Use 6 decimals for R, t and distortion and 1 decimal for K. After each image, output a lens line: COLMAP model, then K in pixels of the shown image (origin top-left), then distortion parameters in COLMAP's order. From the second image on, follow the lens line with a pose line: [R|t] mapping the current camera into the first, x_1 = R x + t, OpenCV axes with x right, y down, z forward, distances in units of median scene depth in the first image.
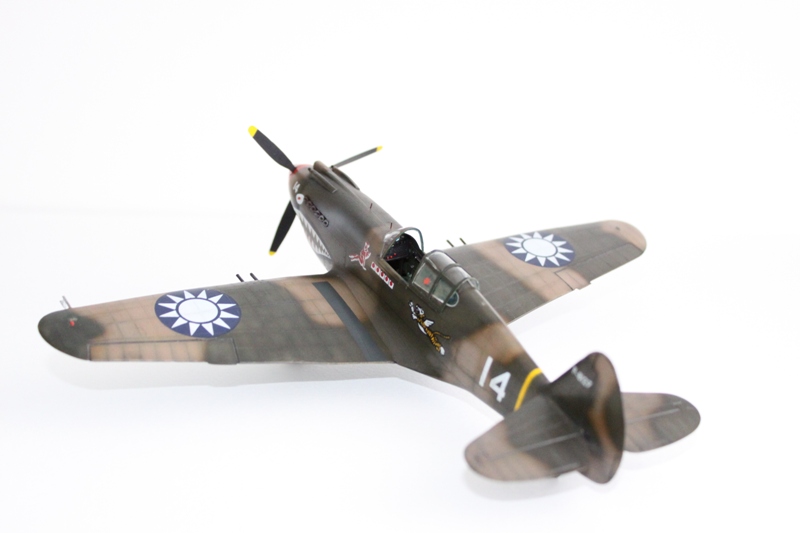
lens RADIAL K [[1250.6, 0, 400.0], [0, 1250.6, 266.5], [0, 0, 1]] dist [0.019691, -0.011112]
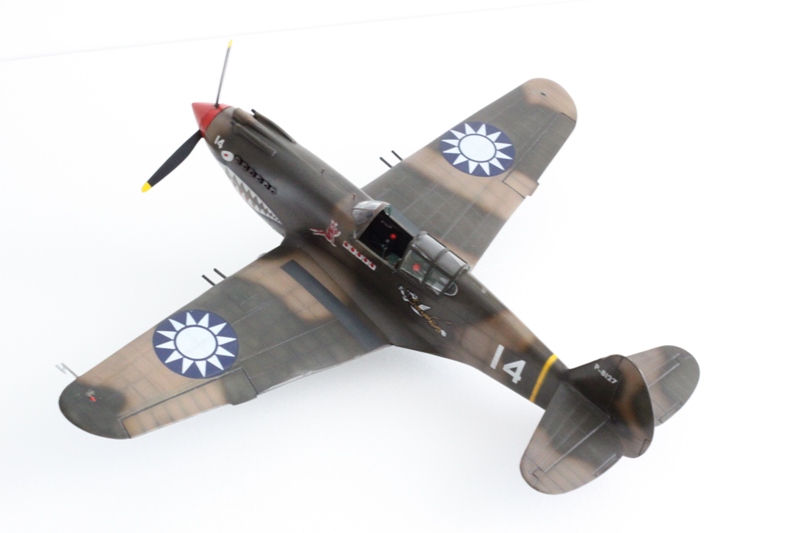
lens RADIAL K [[1972.4, 0, 400.0], [0, 1972.4, 266.5], [0, 0, 1]] dist [-0.057739, 0.105577]
pose [[0.957174, -0.204953, 0.204482, -0.312361], [0.122578, 0.926755, 0.355106, -0.549032], [-0.262284, -0.314833, 0.912188, -0.427906]]
